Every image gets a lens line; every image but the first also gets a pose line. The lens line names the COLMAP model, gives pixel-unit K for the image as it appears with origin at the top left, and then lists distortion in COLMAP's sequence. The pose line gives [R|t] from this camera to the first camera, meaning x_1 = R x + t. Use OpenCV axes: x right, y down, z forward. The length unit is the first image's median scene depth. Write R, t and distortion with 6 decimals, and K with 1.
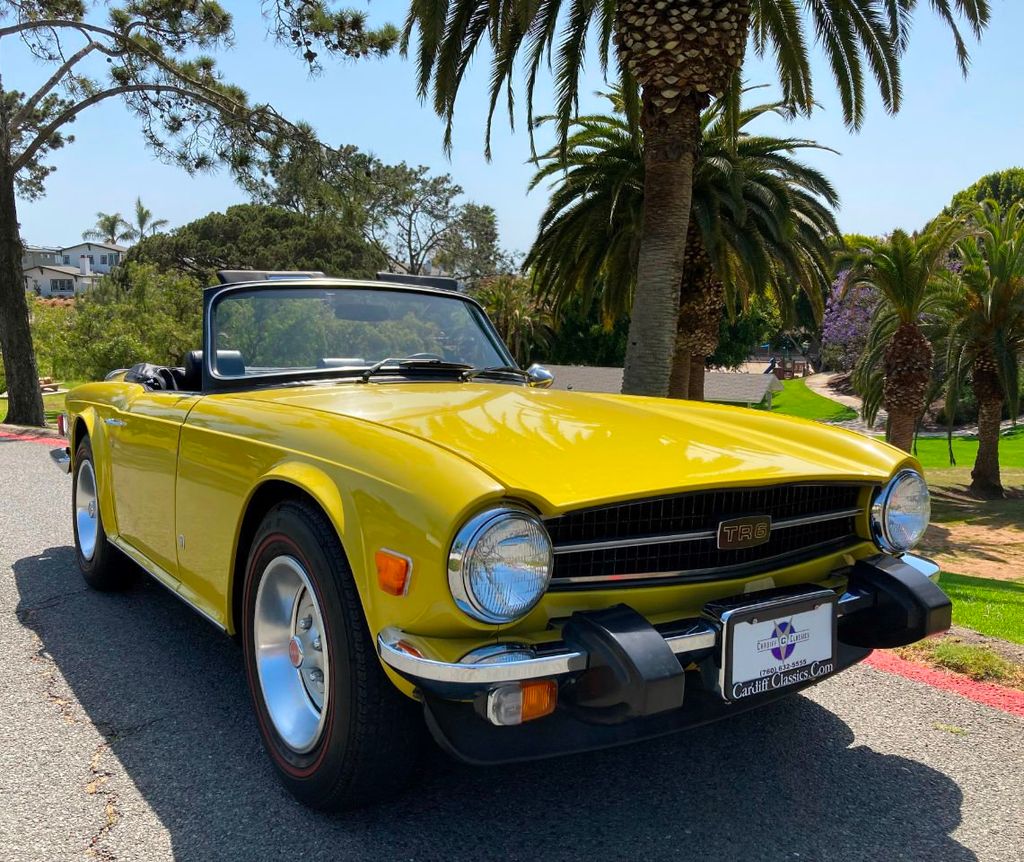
lens RADIAL K [[948.6, 0, 490.6], [0, 948.6, 433.9], [0, 0, 1]] dist [0.006912, 0.010174]
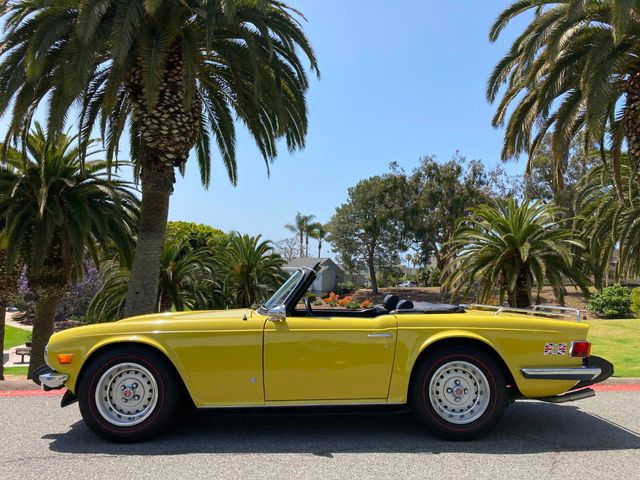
lens RADIAL K [[525.3, 0, 326.6], [0, 525.3, 239.7], [0, 0, 1]] dist [0.012634, 0.007060]
pose [[0.574437, 0.090900, 0.813486, -0.280589], [0.071186, 0.984502, -0.160276, -0.010937], [-0.815448, 0.149977, 0.559064, 0.136715]]
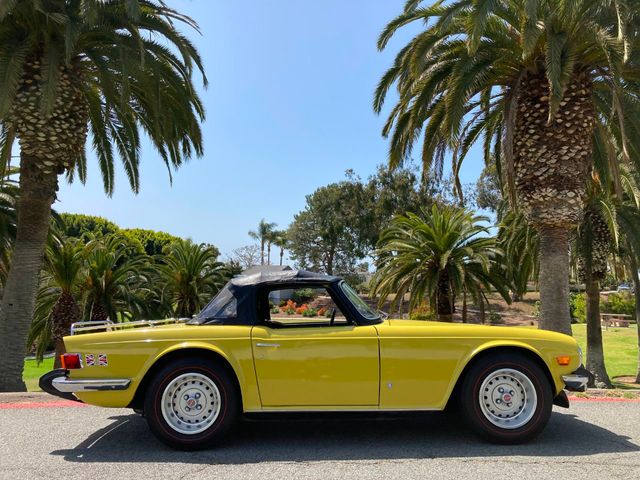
lens RADIAL K [[525.3, 0, 326.6], [0, 525.3, 239.7], [0, 0, 1]] dist [0.012634, 0.007060]
pose [[0.531333, 0.100890, 0.841134, -0.220400], [0.081778, 0.982138, -0.169461, -0.005666], [-0.843207, 0.158827, 0.513592, 0.050667]]
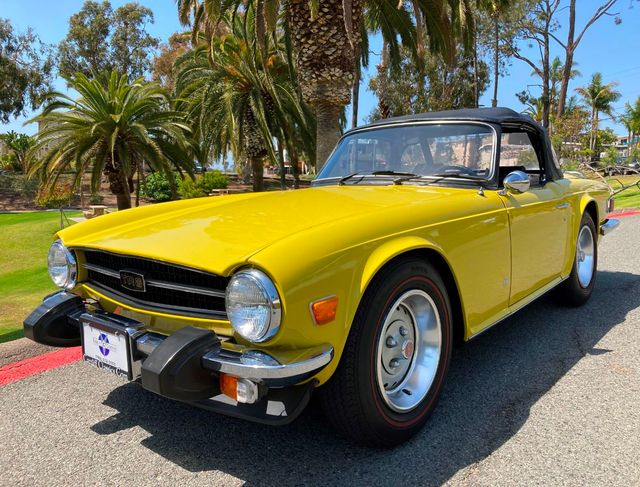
lens RADIAL K [[534.5, 0, 333.6], [0, 534.5, 240.6], [0, 0, 1]] dist [0.002732, 0.007371]
pose [[-0.253111, -0.104783, 0.961746, -0.253711], [0.123990, 0.982405, 0.139665, -0.026038], [-0.959459, 0.154597, -0.235666, 0.329920]]
